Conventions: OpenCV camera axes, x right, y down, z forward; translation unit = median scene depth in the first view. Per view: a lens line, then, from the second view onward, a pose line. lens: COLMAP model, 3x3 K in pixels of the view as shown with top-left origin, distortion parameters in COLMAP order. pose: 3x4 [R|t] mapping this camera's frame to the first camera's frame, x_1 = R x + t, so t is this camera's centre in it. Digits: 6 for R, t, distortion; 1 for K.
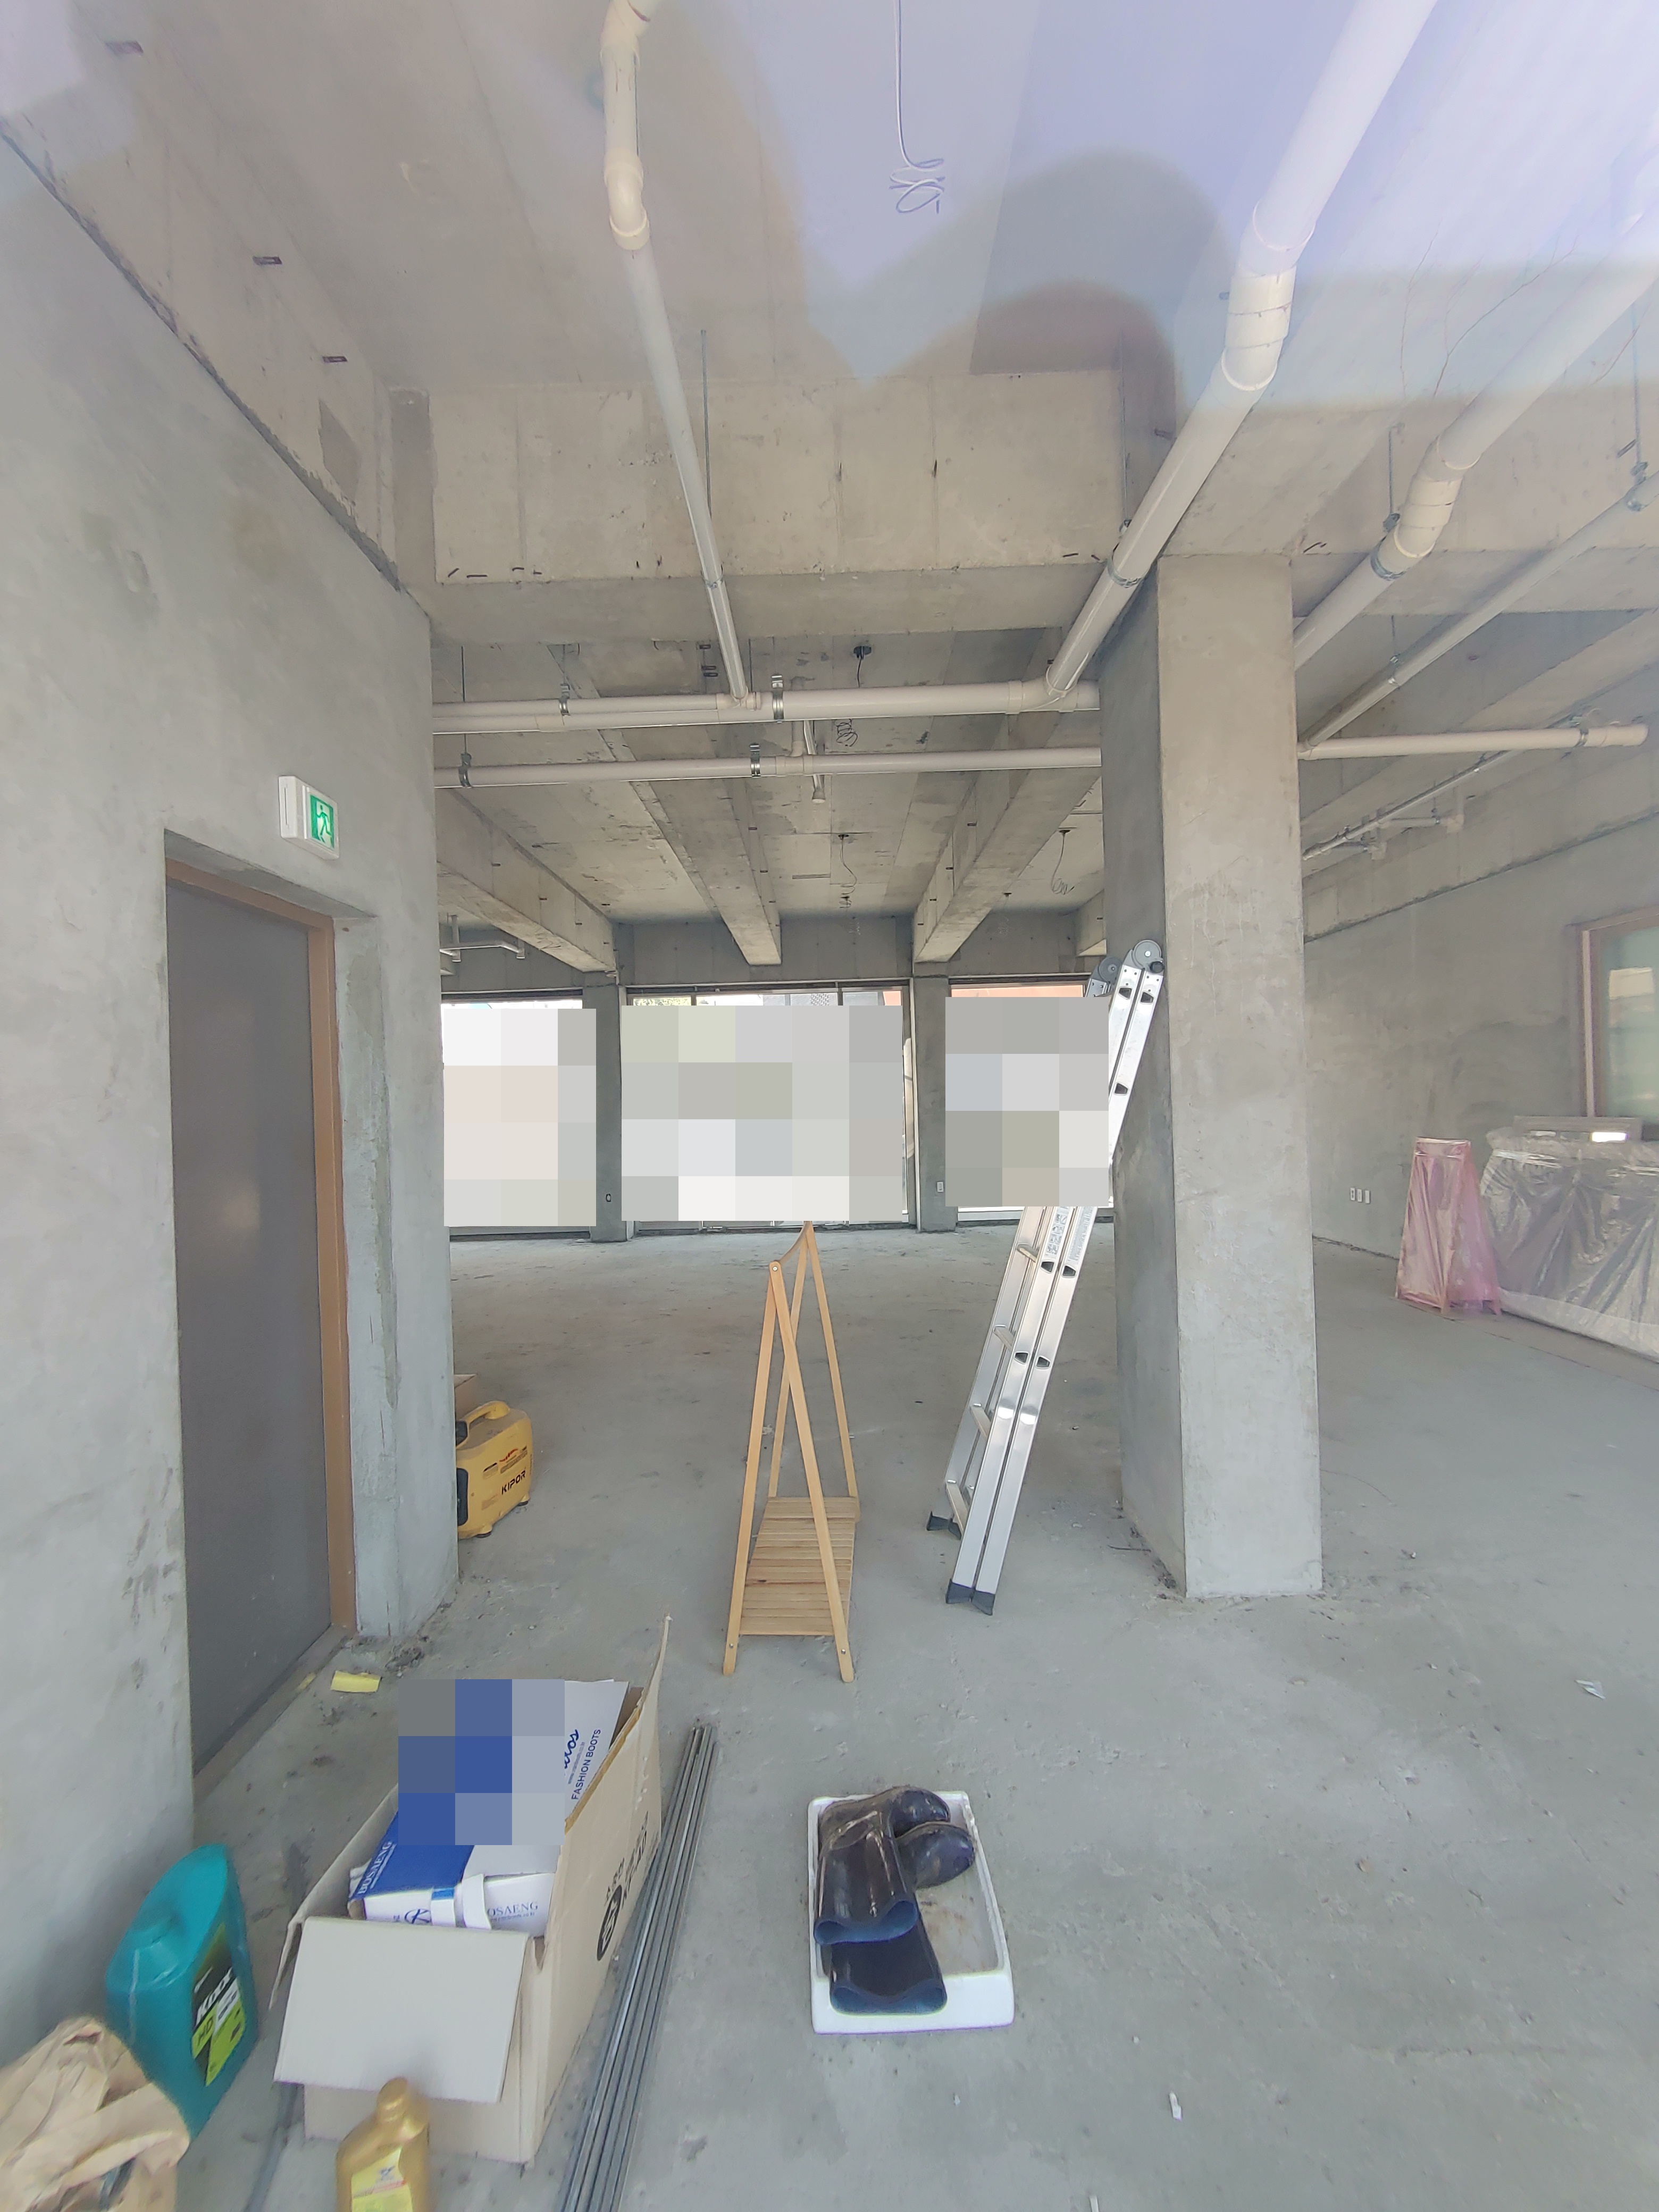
lens RADIAL K [[945.0, 0, 829.5], [0, 945.0, 1106.0], [0, 0, 1]] dist [-0.001190, -0.000018]
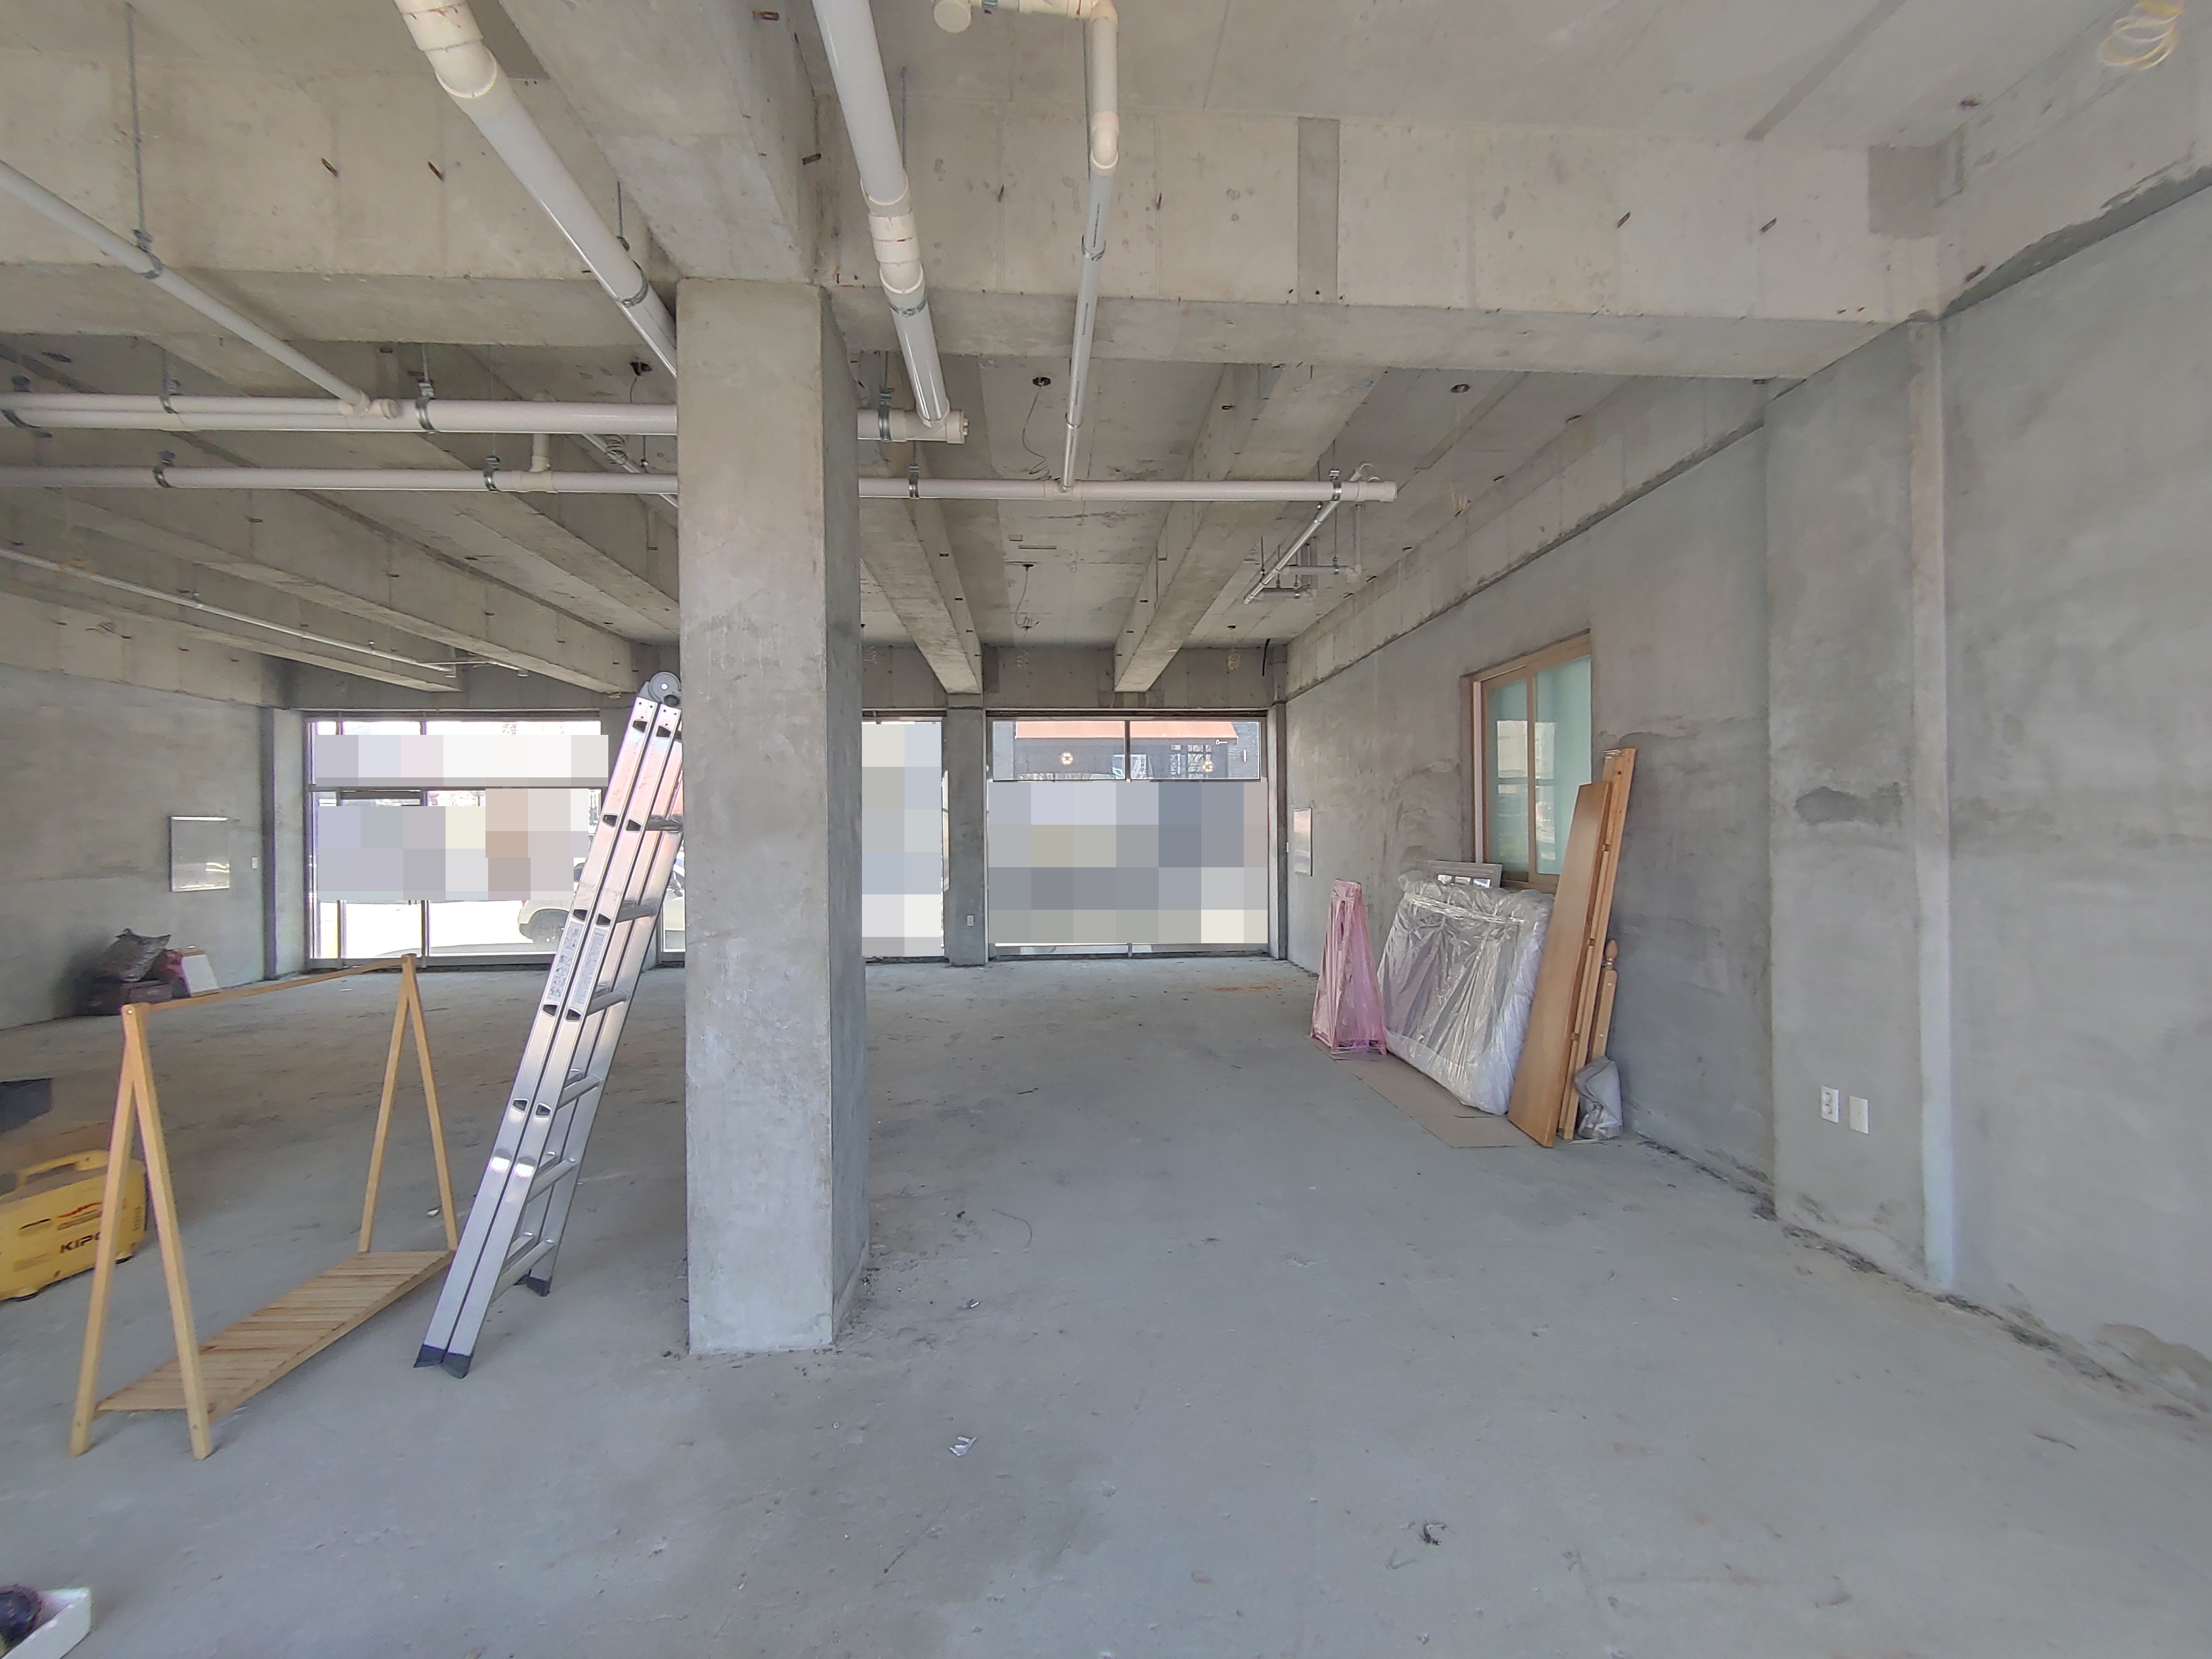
lens RADIAL K [[948.9, 0, 1106.0], [0, 948.9, 829.5], [0, 0, 1]] dist [-0.001640, 0.000414]
pose [[0.996857, 0.020635, 0.076482, 0.715052], [-0.020017, 0.999761, -0.008841, -0.015483], [-0.076646, 0.007282, 0.997032, -0.001129]]
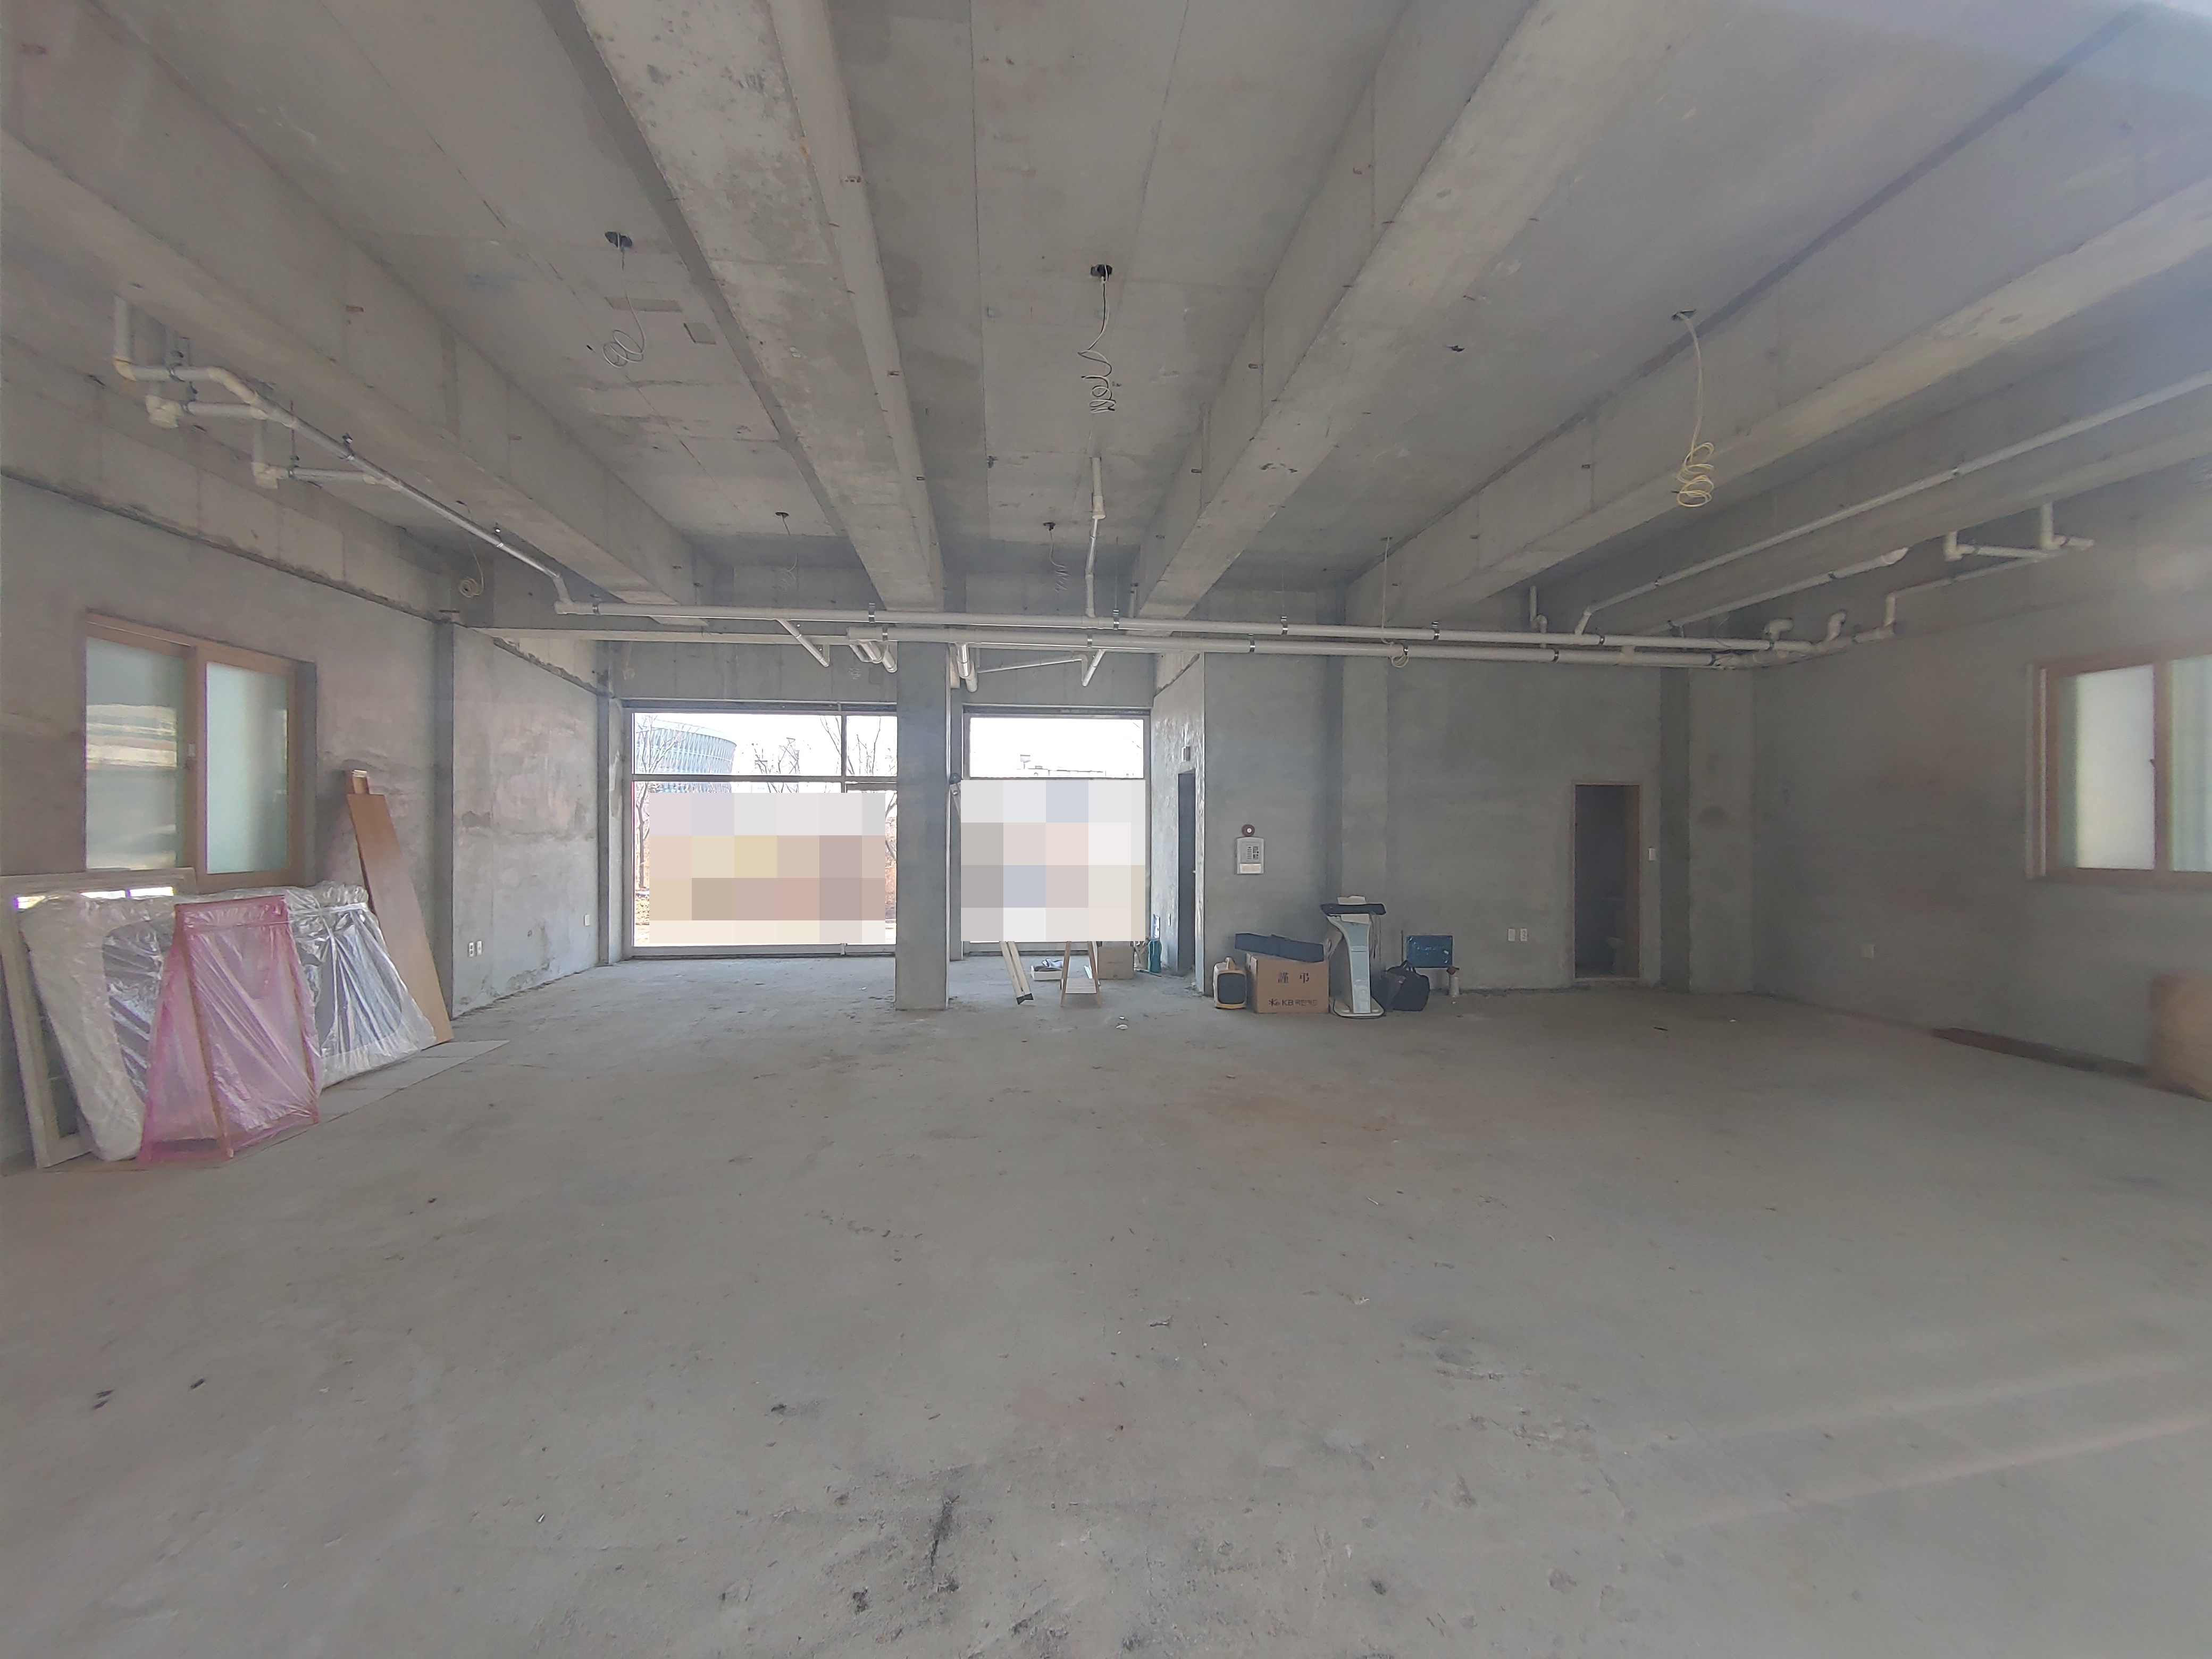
lens RADIAL K [[948.9, 0, 1106.0], [0, 948.9, 829.5], [0, 0, 1]] dist [-0.001640, 0.000414]
pose [[-0.992681, 0.029215, -0.117178, 0.214959], [0.028922, 0.999573, 0.004199, -0.004365], [0.117251, 0.000779, -0.993102, 4.069063]]
